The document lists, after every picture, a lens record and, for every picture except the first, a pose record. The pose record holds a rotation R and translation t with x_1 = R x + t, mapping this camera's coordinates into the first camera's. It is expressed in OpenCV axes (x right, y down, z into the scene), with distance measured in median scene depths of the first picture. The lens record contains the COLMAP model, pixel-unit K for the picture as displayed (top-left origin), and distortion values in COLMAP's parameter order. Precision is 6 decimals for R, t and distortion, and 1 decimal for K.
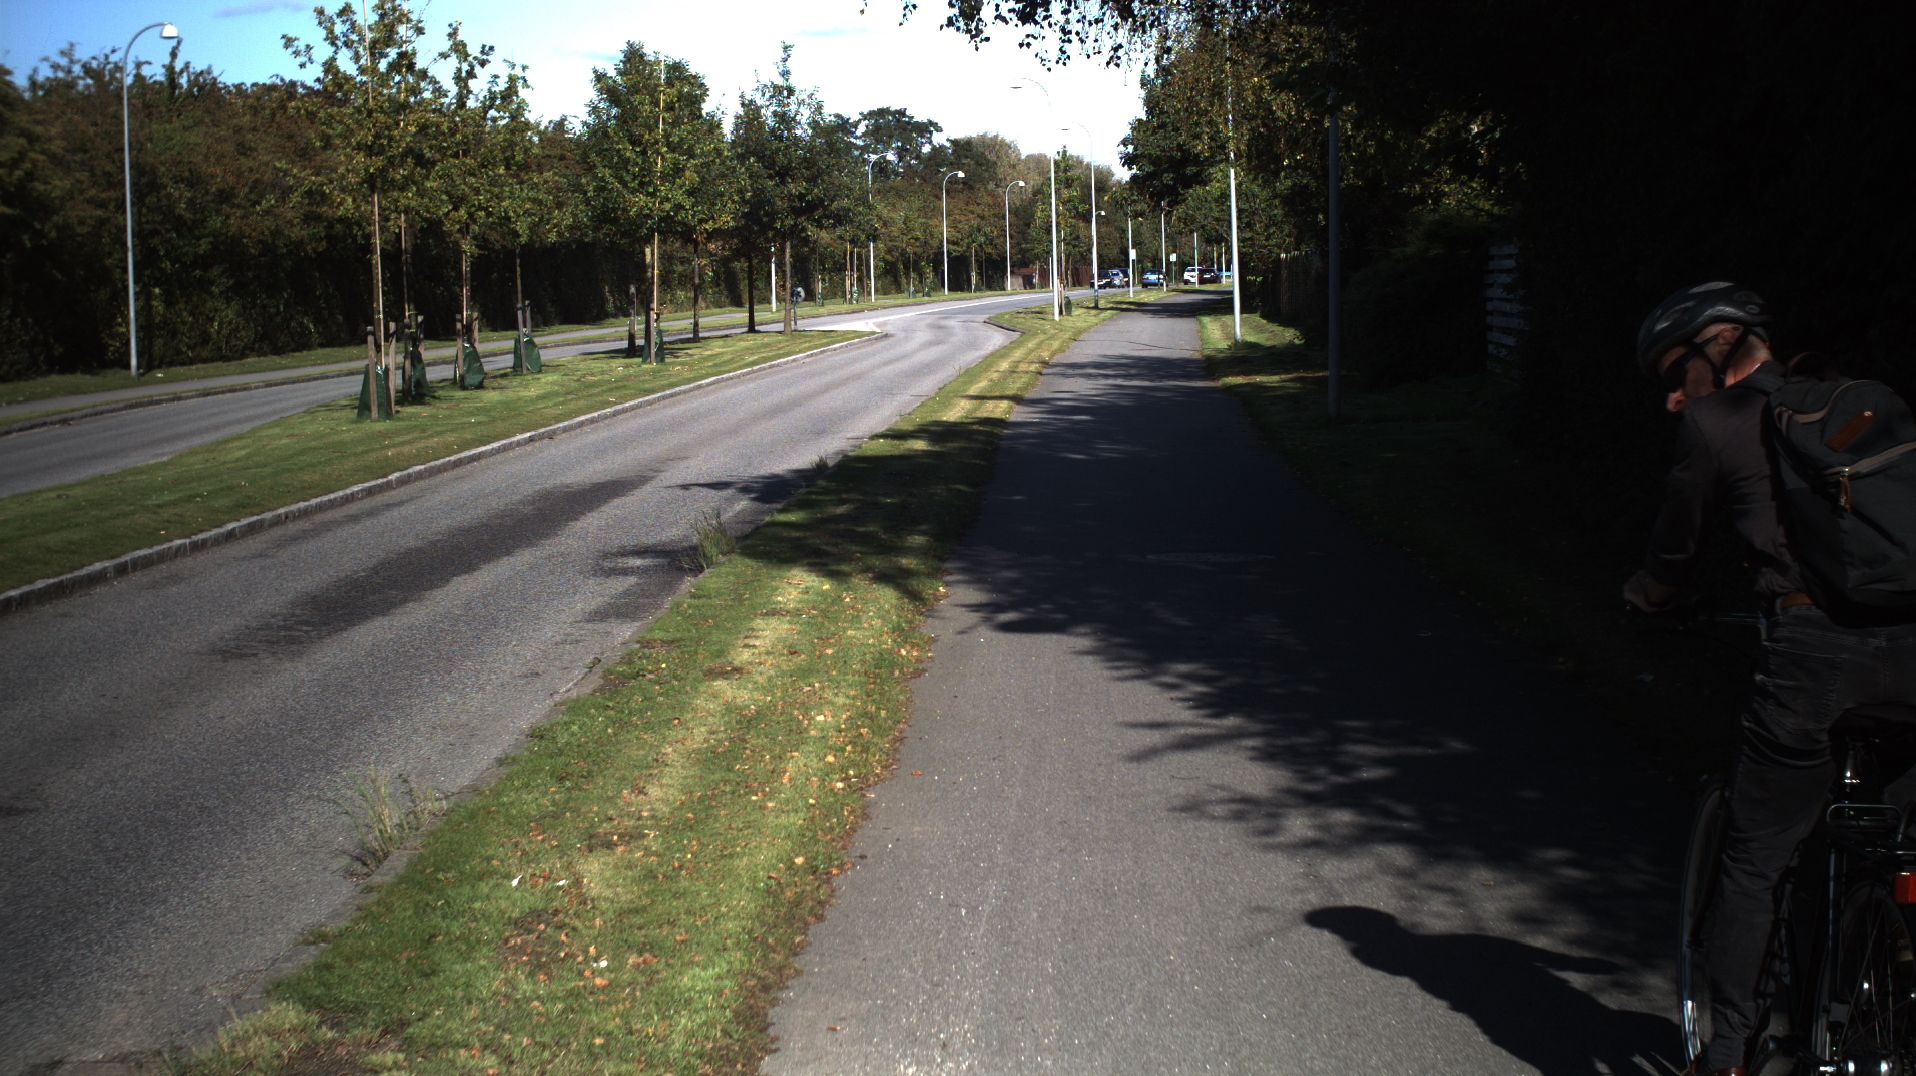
lens RADIAL K [[3303.4, 0, 958.0], [0, 3303.4, 538.0], [0, 0, 1]] dist [-0.217543, 0.181815]
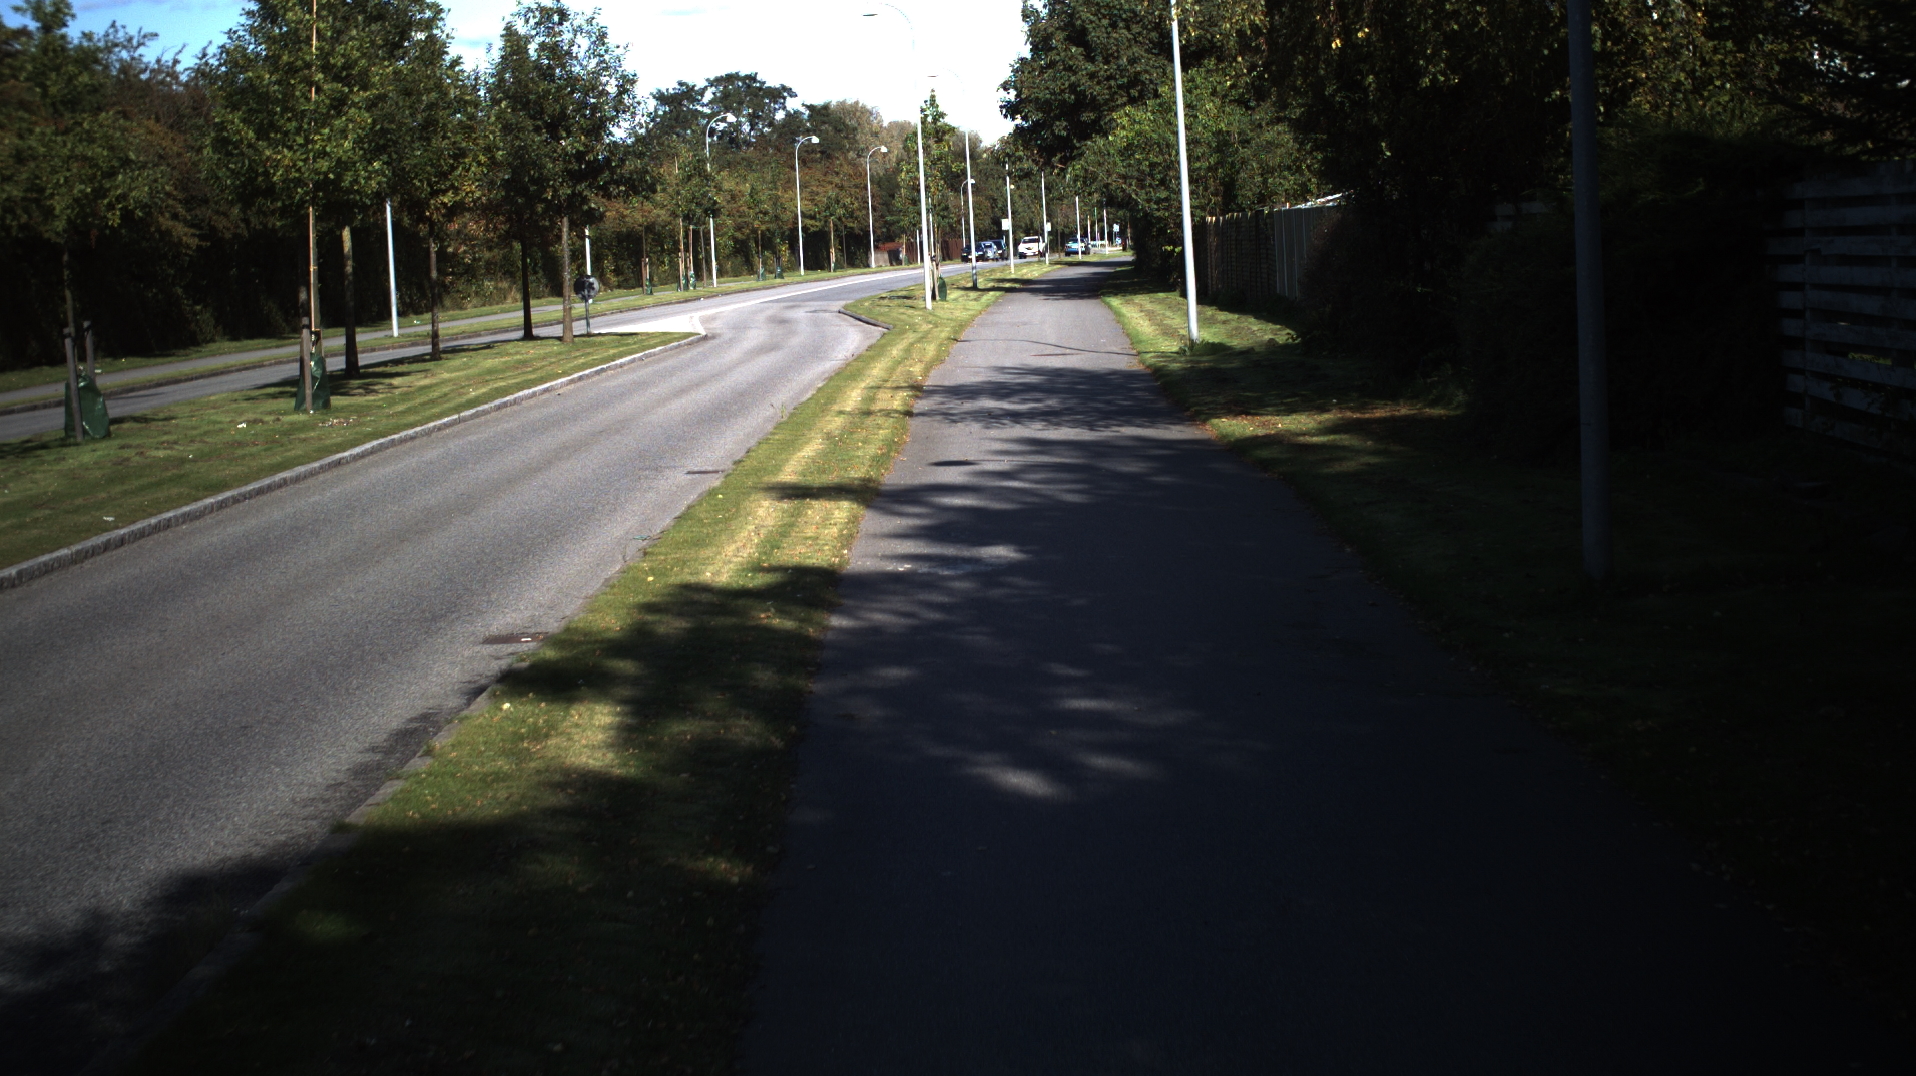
lens RADIAL K [[3303.4, 0, 958.0], [0, 3303.4, 538.0], [0, 0, 1]] dist [-0.217543, 0.181815]
pose [[0.998851, -0.029655, 0.037643, 0.006656], [0.029358, 0.999533, 0.008424, -0.021372], [-0.037875, -0.007309, 0.999256, 0.255975]]
